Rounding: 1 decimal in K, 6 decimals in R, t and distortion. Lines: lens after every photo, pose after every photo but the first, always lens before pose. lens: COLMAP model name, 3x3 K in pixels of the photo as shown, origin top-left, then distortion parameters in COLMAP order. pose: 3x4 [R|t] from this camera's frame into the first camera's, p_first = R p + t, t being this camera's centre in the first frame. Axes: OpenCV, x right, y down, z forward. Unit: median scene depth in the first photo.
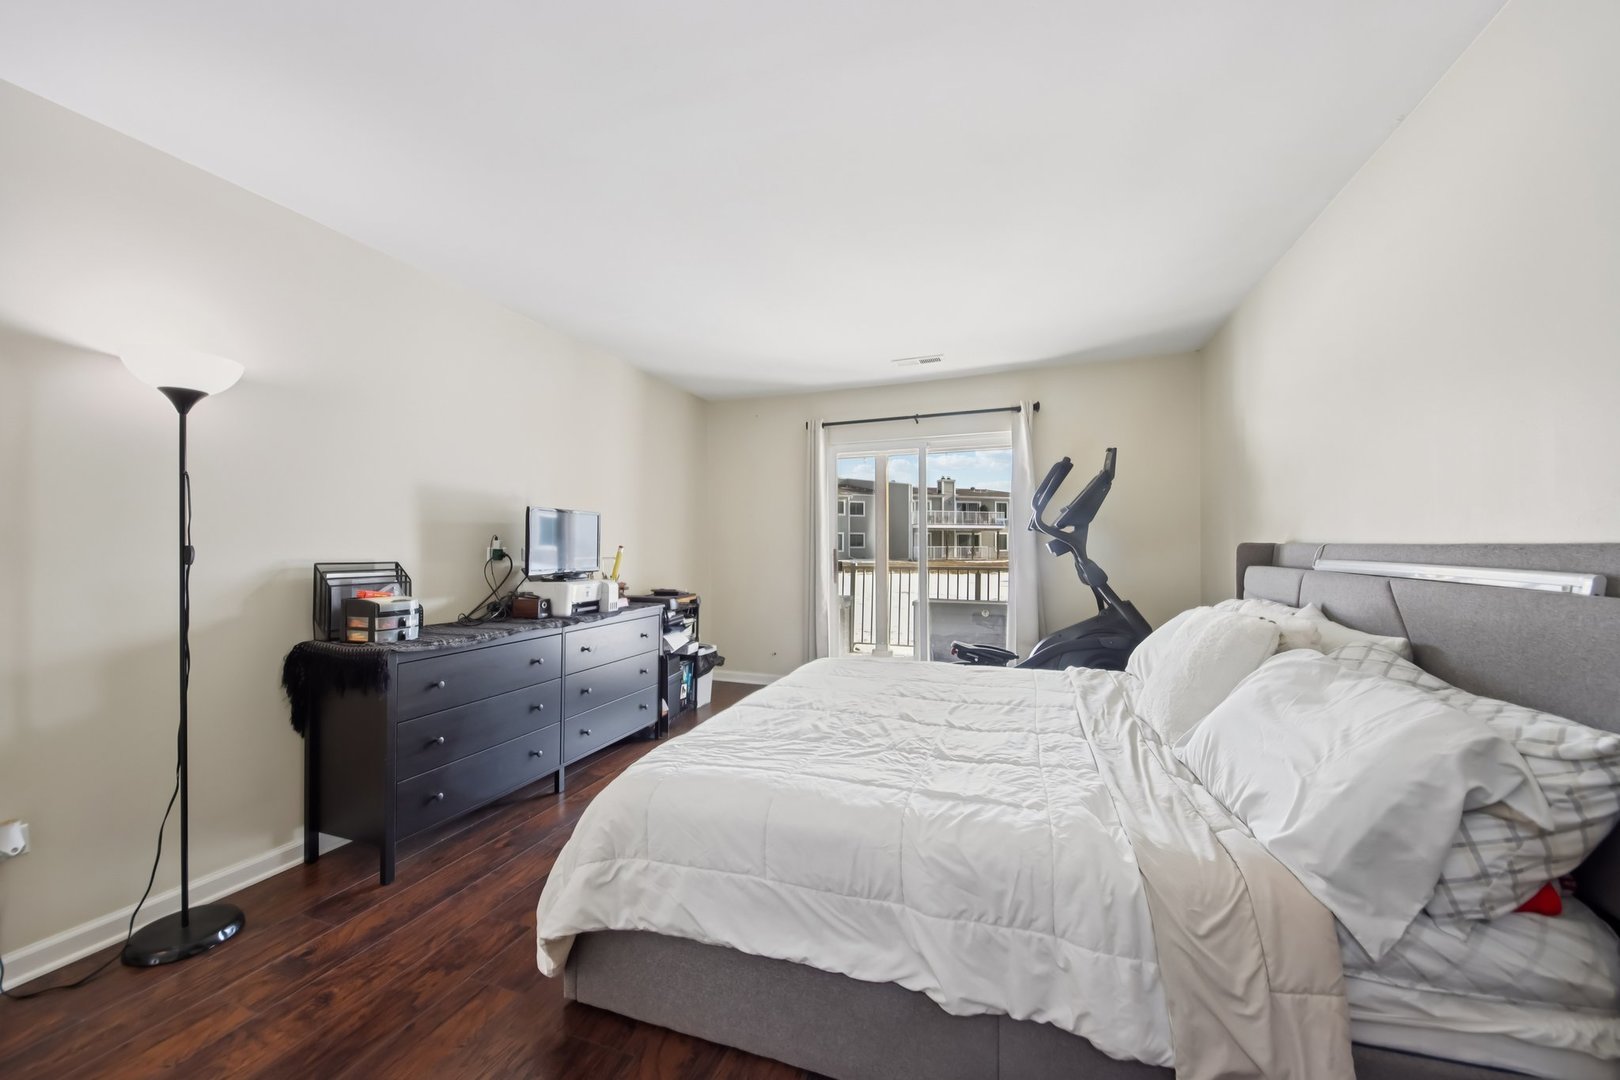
lens RADIAL K [[606.2, 0, 814.4], [0, 606.2, 544.0], [0, 0, 1]] dist [0.008499, -0.001304]
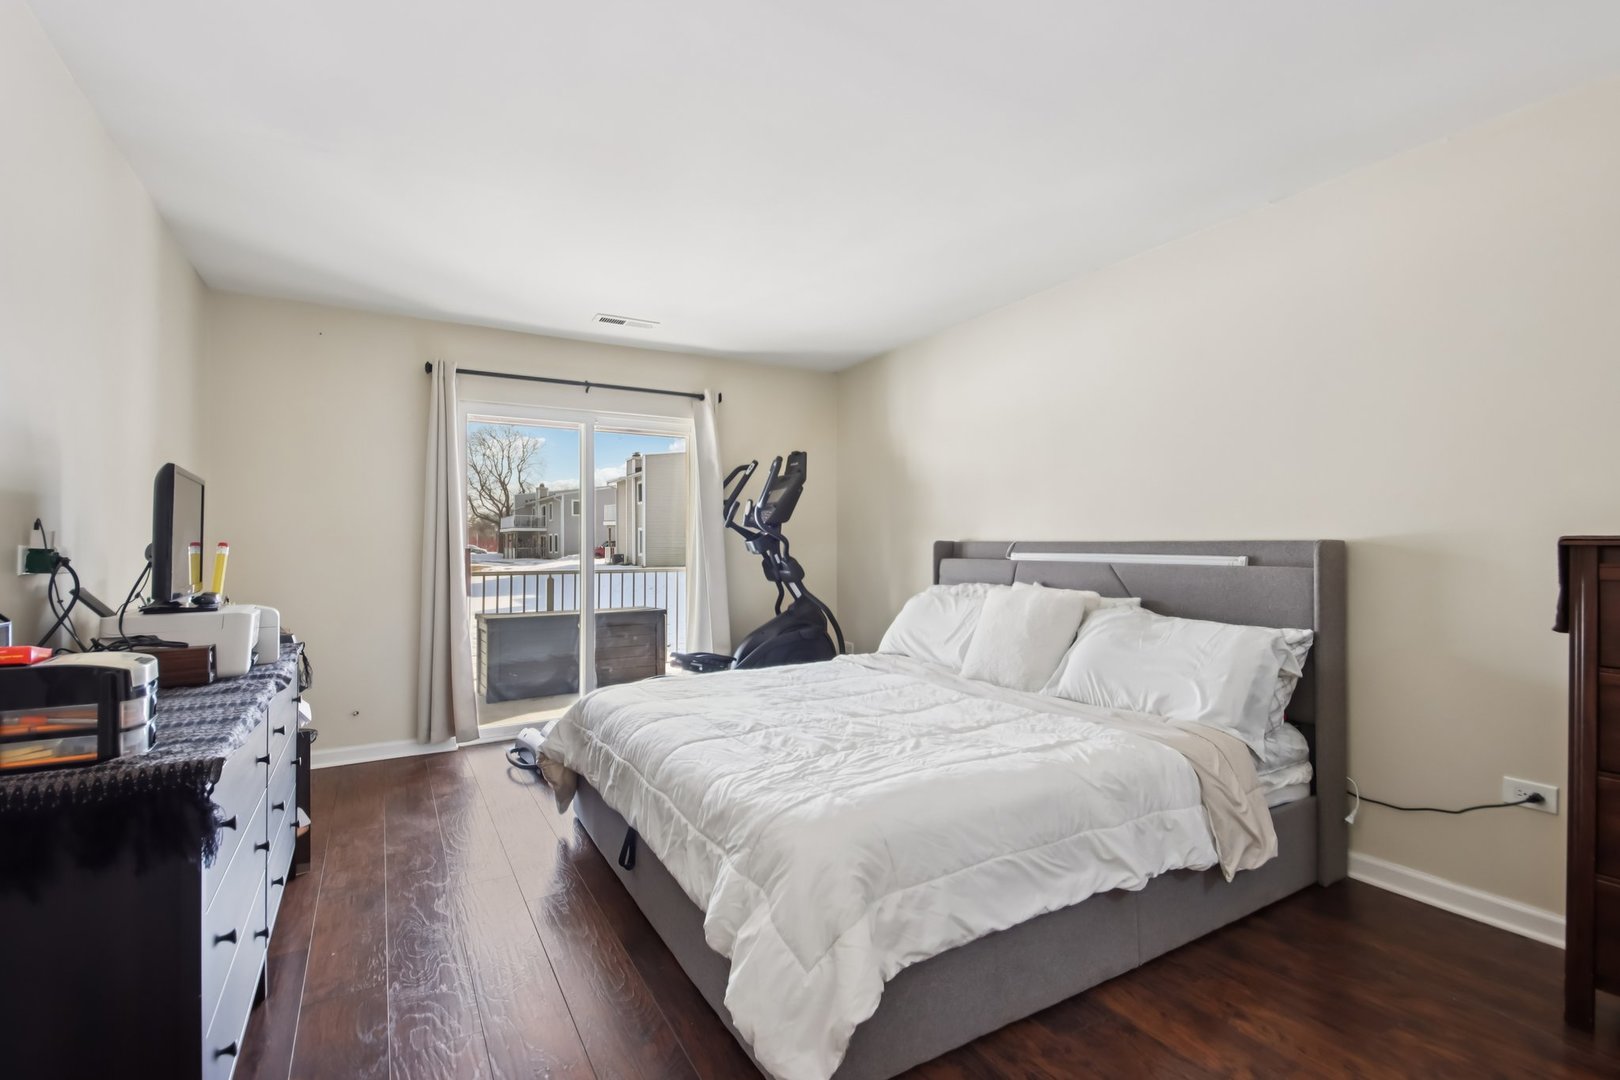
lens RADIAL K [[746.5, 0, 810.4], [0, 746.5, 545.5], [0, 0, 1]] dist [0.031389, 0.000832]
pose [[0.647356, -0.001792, 0.762186, -1.040749], [-0.000123, 0.999997, 0.002455, 0.006081], [-0.762188, -0.001683, 0.647354, 0.329429]]
